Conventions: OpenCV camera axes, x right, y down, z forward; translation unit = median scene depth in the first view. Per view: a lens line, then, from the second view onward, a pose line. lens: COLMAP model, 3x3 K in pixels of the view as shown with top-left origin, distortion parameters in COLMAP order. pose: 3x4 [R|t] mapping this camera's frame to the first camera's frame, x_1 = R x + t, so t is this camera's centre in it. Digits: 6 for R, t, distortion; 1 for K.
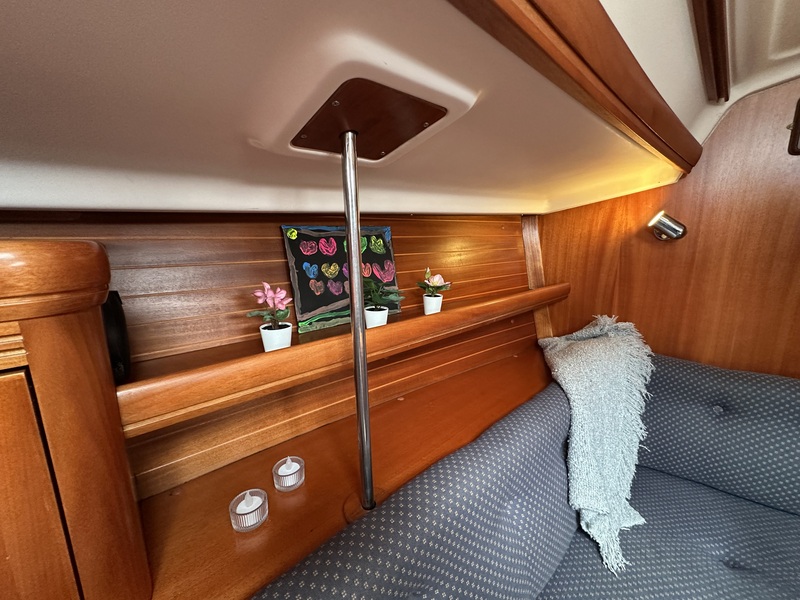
lens RADIAL K [[320.0, 0, 400.0], [0, 320.0, 300.0], [0, 0, 1]] dist [-0.001758, -0.000186]
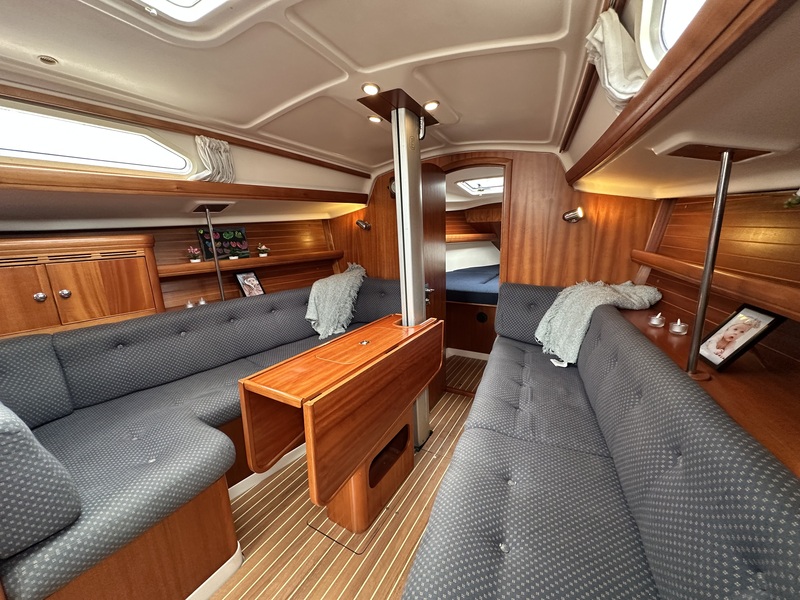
lens RADIAL K [[320.0, 0, 400.0], [0, 320.0, 300.0], [0, 0, 1]] dist [-0.001758, -0.000186]
pose [[0.989738, -0.054028, 0.132283, 0.953941], [0.050588, 0.998292, 0.029231, 0.387541], [-0.133636, -0.022239, 0.990781, -1.963519]]
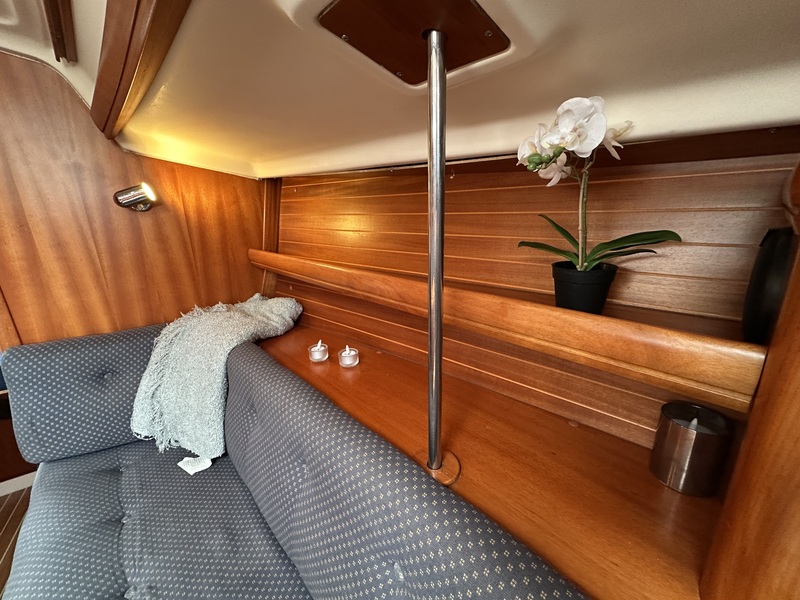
lens RADIAL K [[320.0, 0, 400.0], [0, 320.0, 300.0], [0, 0, 1]] dist [-0.001758, -0.000186]
pose [[0.307812, -0.266158, 0.913461, 1.583803], [0.212572, 0.955045, 0.206644, 0.256473], [-0.927397, 0.130569, 0.350552, -1.190536]]
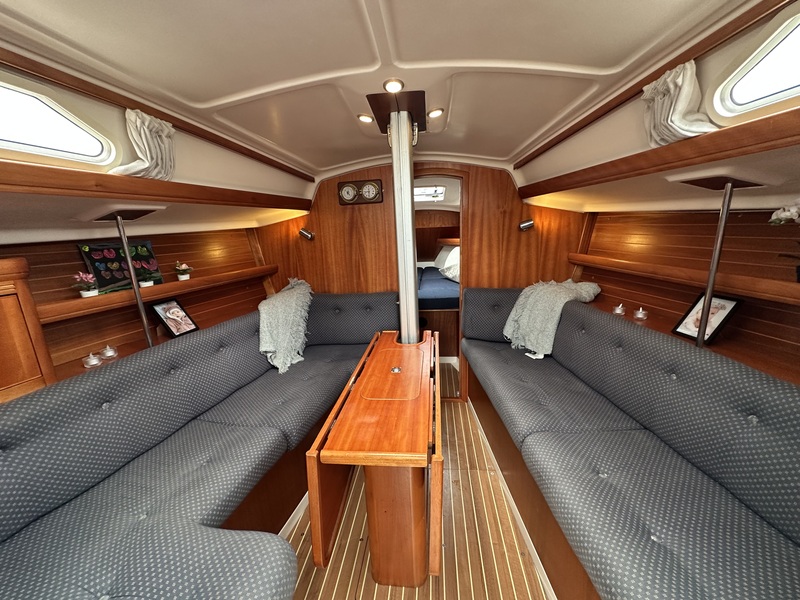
lens RADIAL K [[320.0, 0, 400.0], [0, 320.0, 300.0], [0, 0, 1]] dist [-0.001758, -0.000186]
pose [[0.844425, -0.143693, 0.516041, 0.217080], [0.135045, 0.989339, 0.054503, 0.239219], [-0.518371, 0.023665, 0.854828, -1.536325]]
